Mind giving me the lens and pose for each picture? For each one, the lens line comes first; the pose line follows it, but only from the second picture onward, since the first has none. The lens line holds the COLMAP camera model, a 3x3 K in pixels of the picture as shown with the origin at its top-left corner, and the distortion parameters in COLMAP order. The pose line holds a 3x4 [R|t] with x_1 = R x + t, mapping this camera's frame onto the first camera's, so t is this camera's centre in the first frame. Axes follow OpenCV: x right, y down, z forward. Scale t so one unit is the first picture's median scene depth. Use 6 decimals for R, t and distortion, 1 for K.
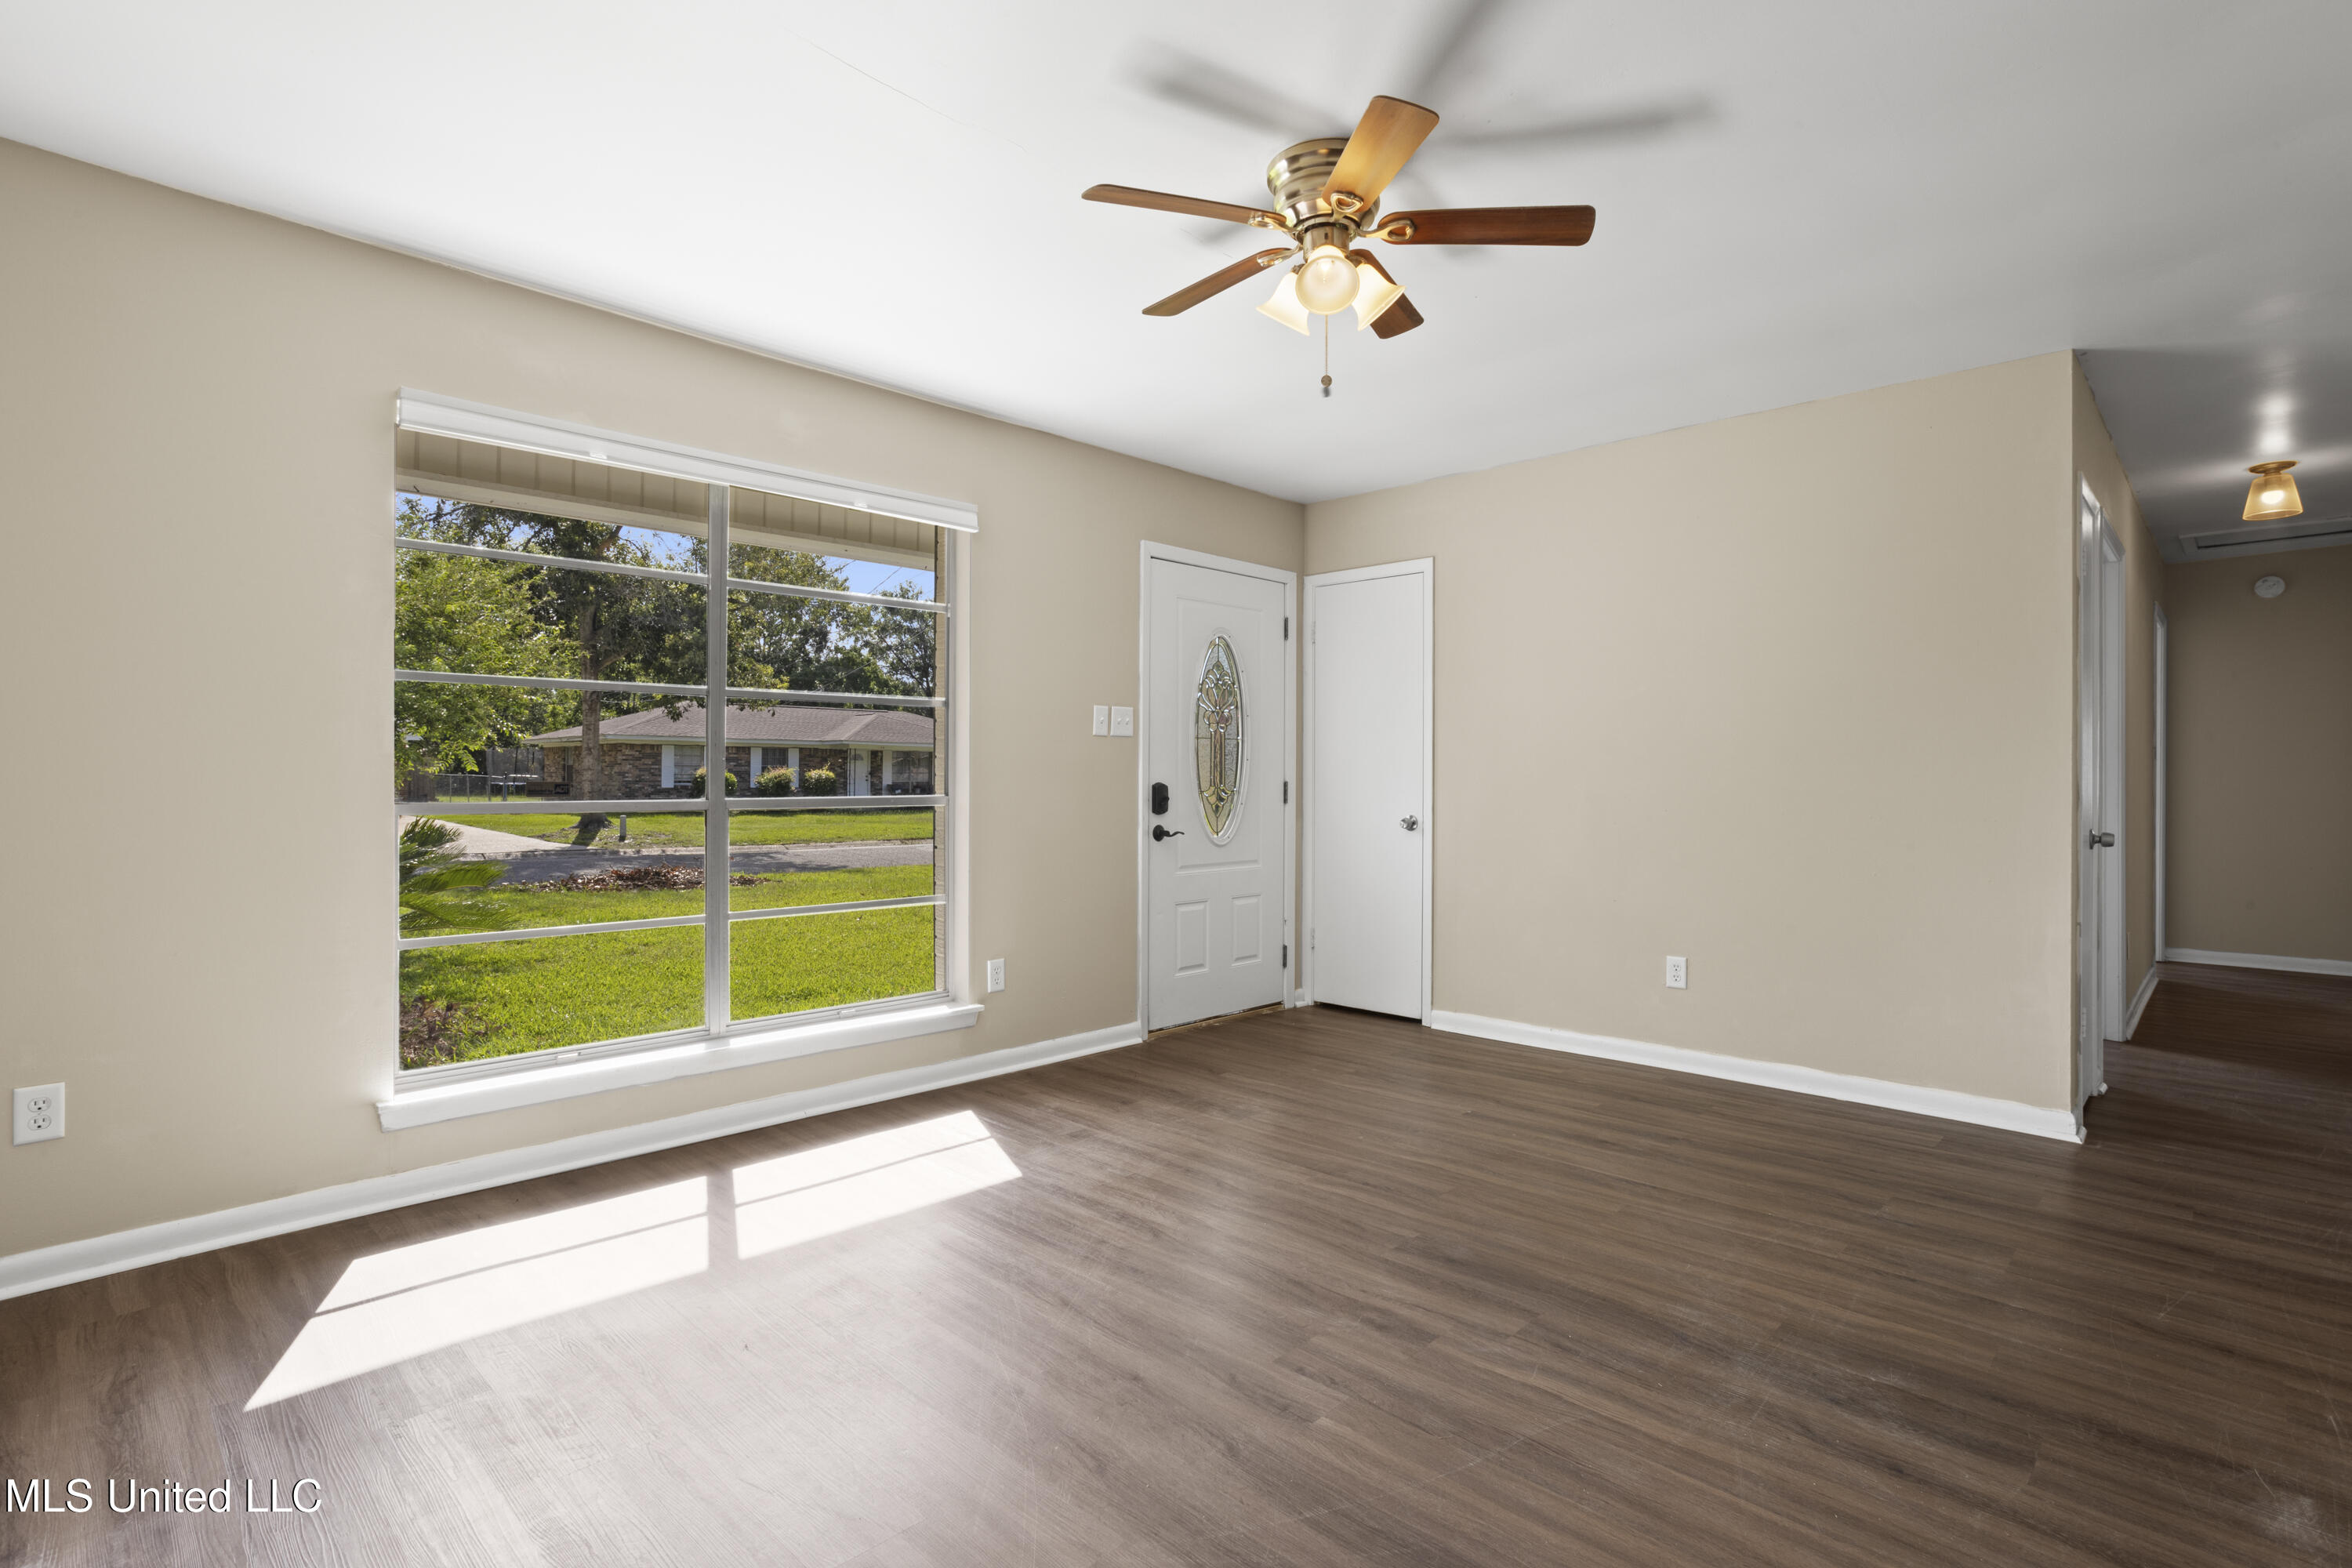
lens RADIAL K [[1125.2, 0, 1165.6], [0, 1125.2, 785.3], [0, 0, 1]] dist [-0.036893, 0.010018]
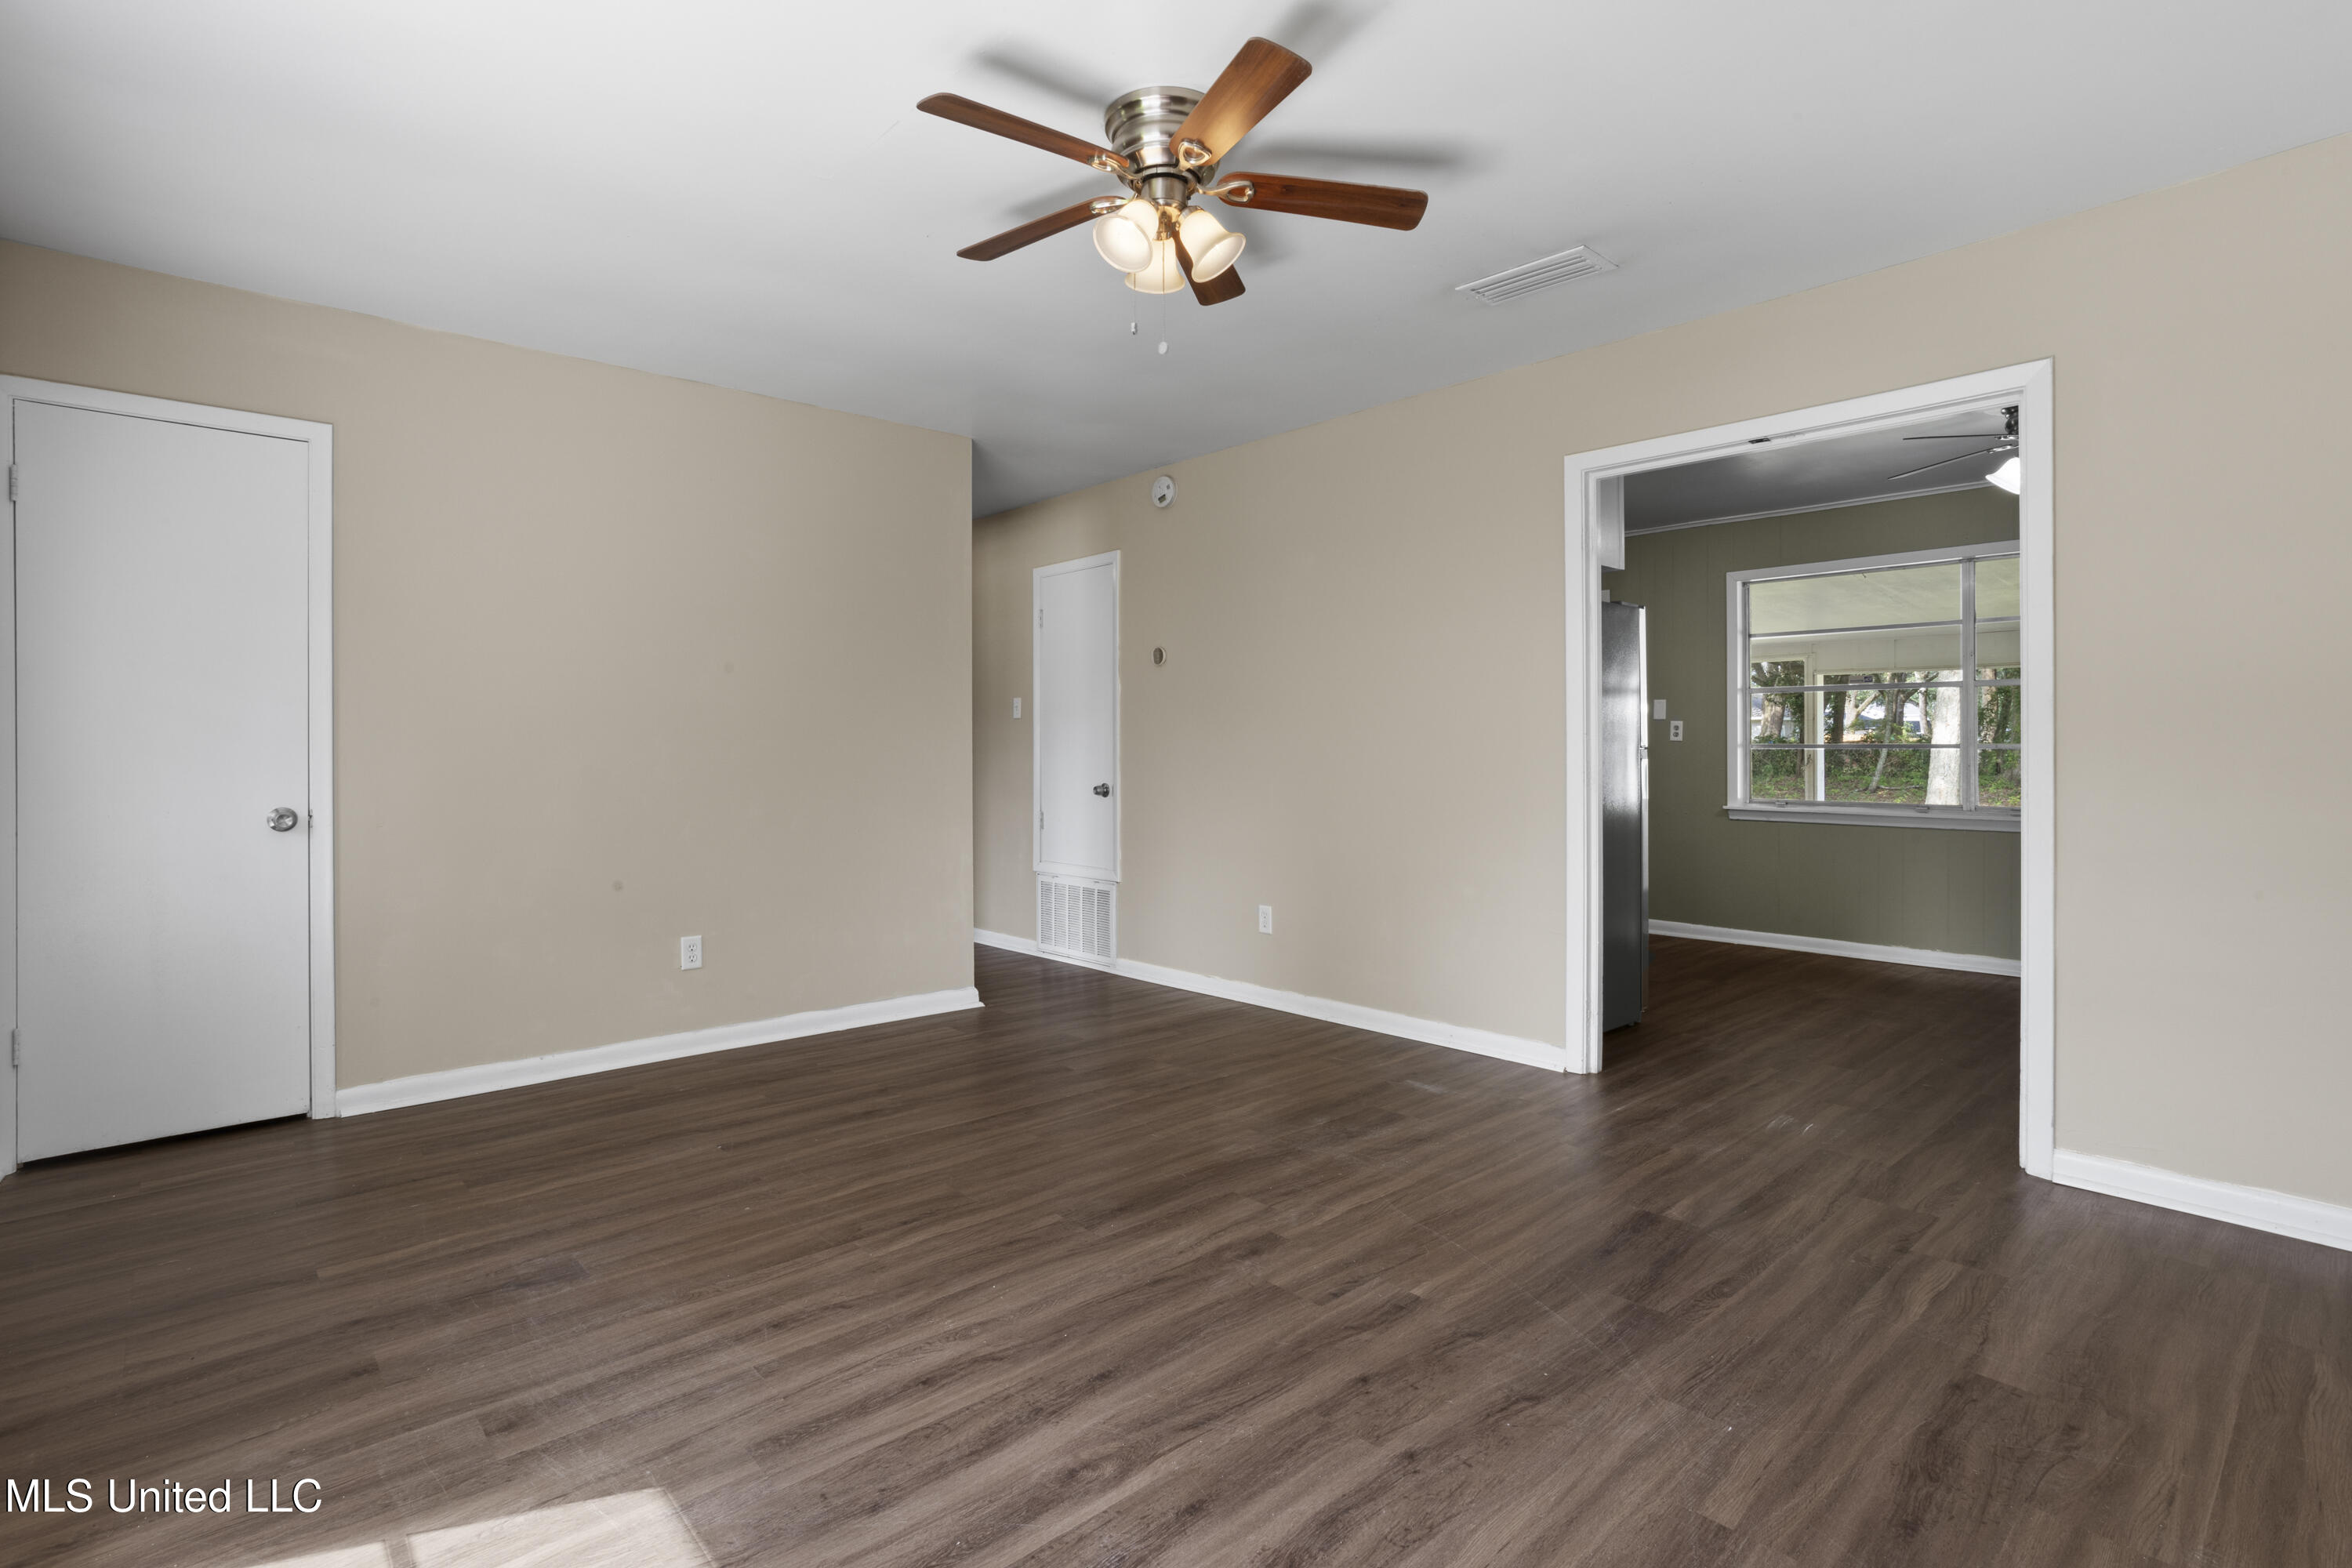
lens RADIAL K [[1125.2, 0, 1180.6], [0, 1125.2, 758.9], [0, 0, 1]] dist [-0.036893, 0.010018]
pose [[0.062300, -0.009956, 0.998008, -0.680812], [0.011843, 0.999887, 0.009236, -0.002334], [-0.997987, 0.011244, 0.062411, 0.765988]]
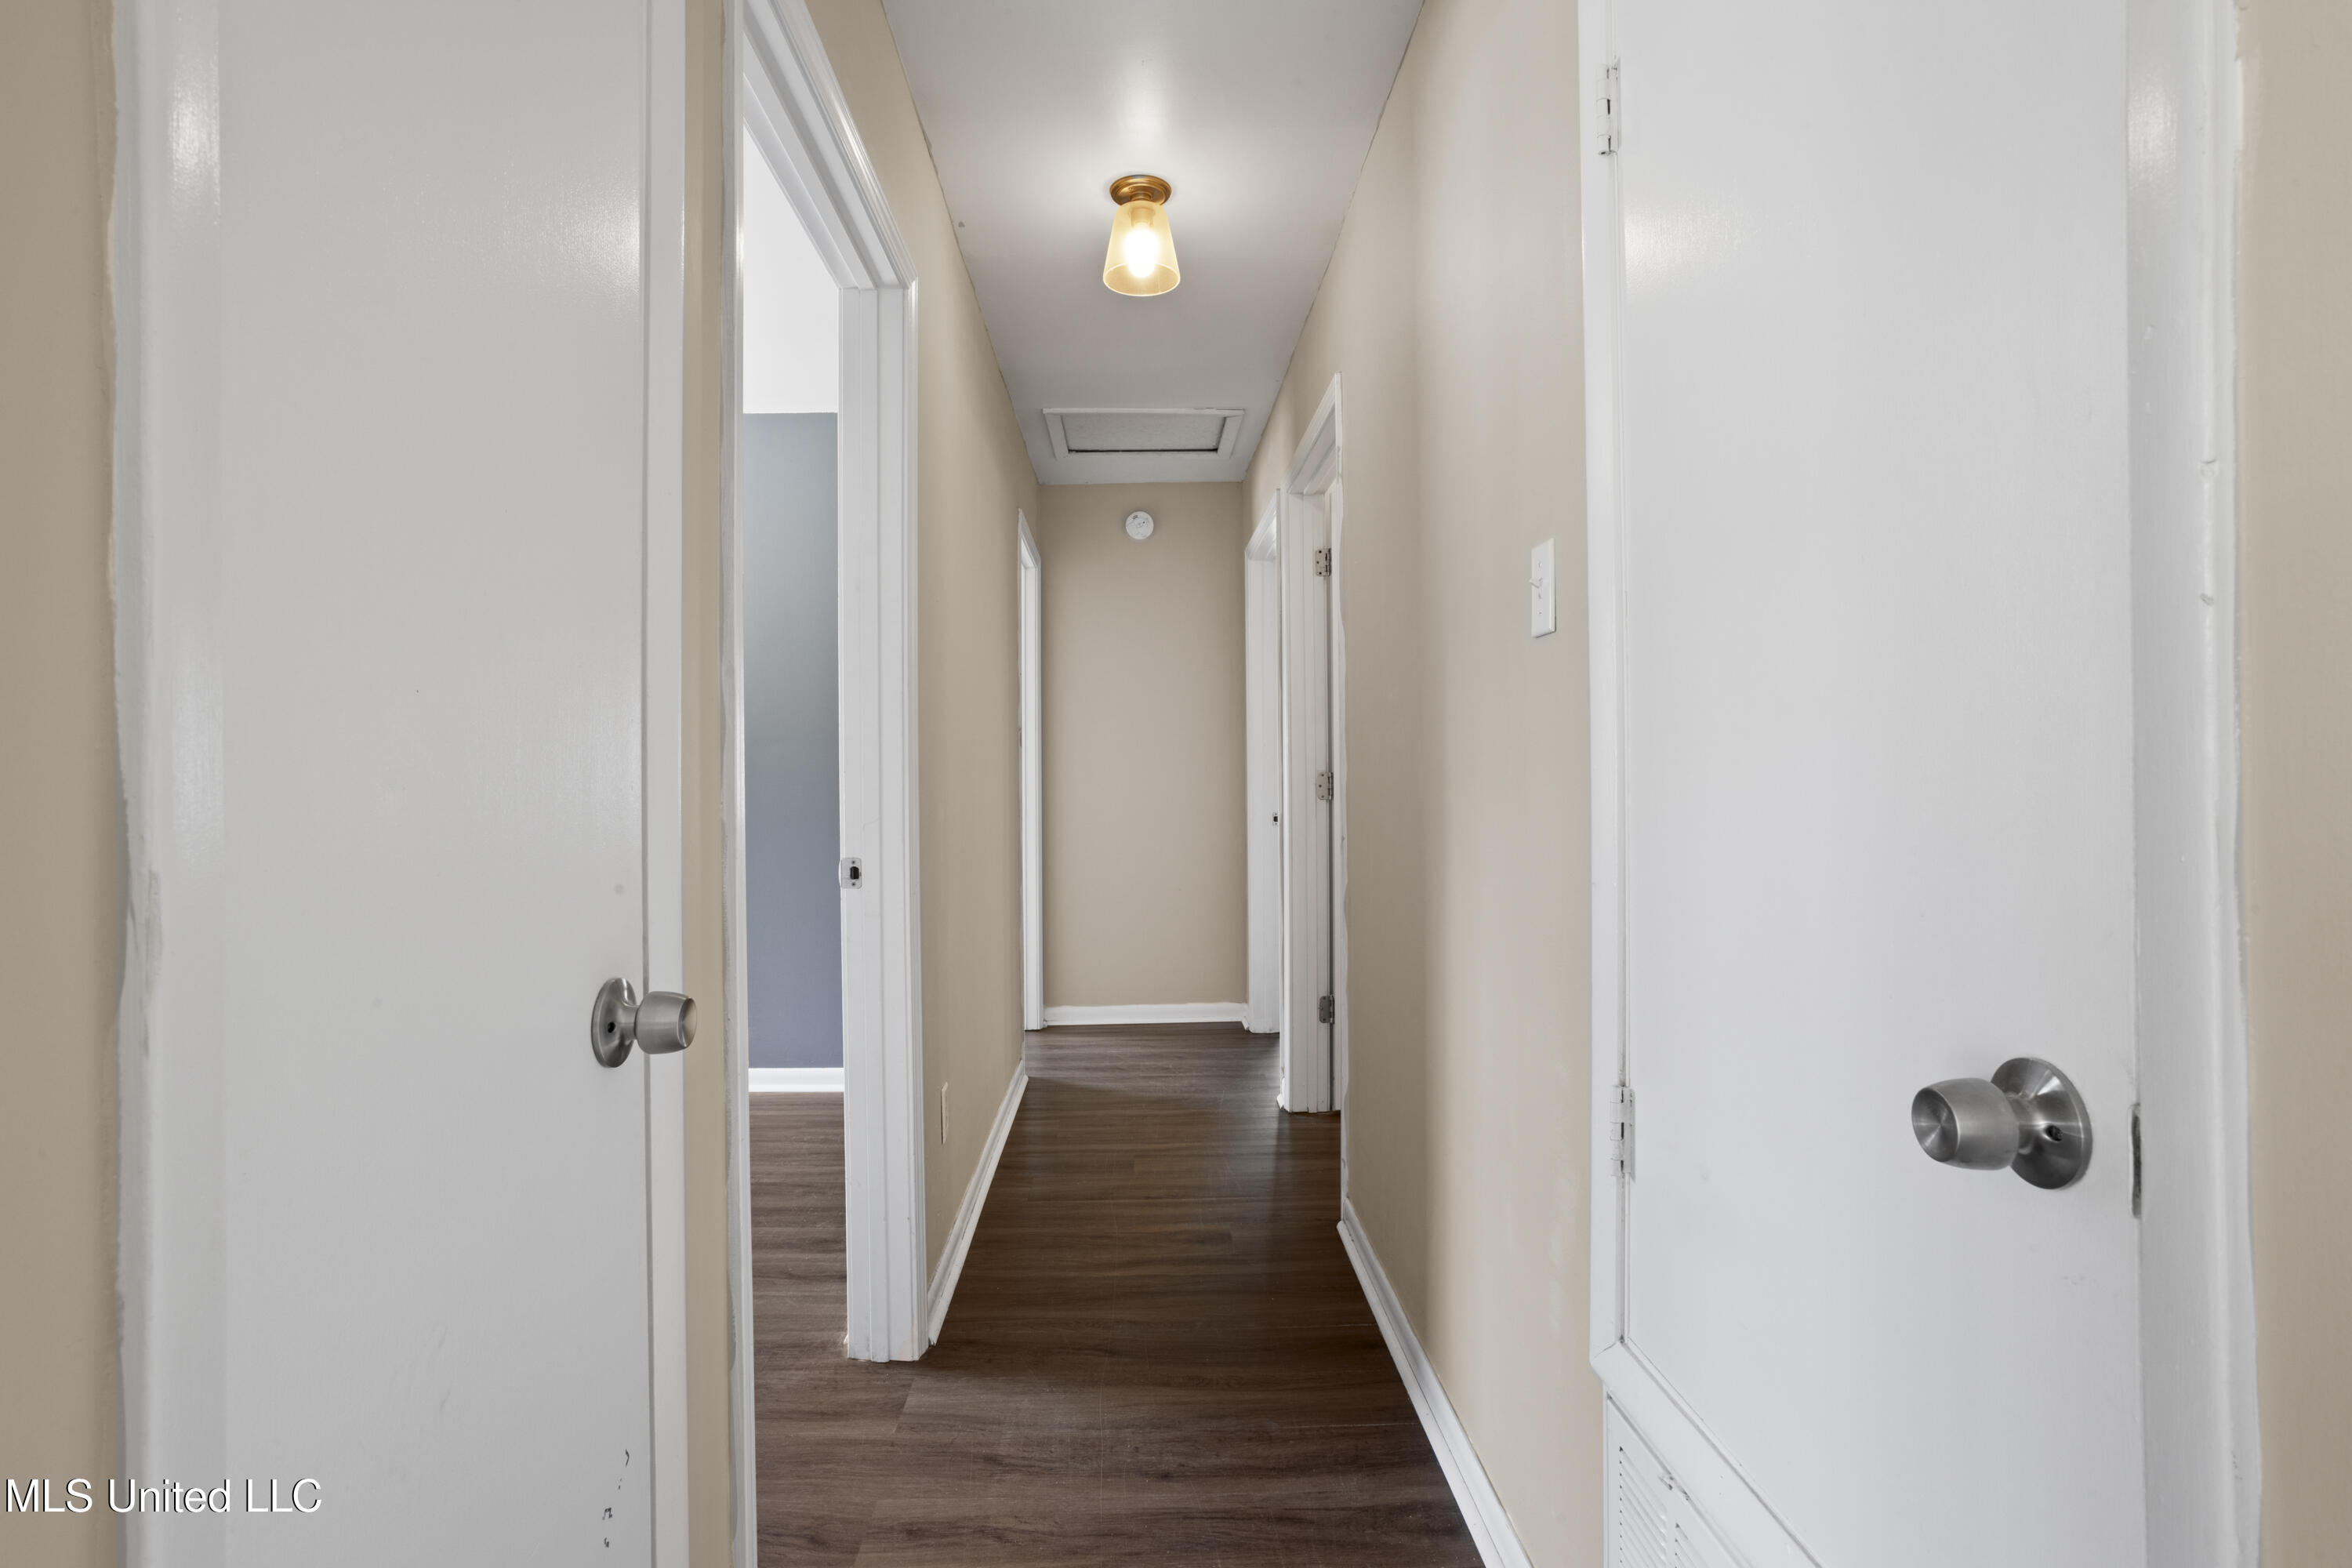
lens RADIAL K [[1125.2, 0, 1171.1], [0, 1125.2, 776.9], [0, 0, 1]] dist [-0.036893, 0.010018]
pose [[0.685074, -0.009678, 0.728409, 1.000102], [0.017640, 0.999839, -0.003307, -0.001214], [-0.728260, 0.015114, 0.685134, 0.996577]]
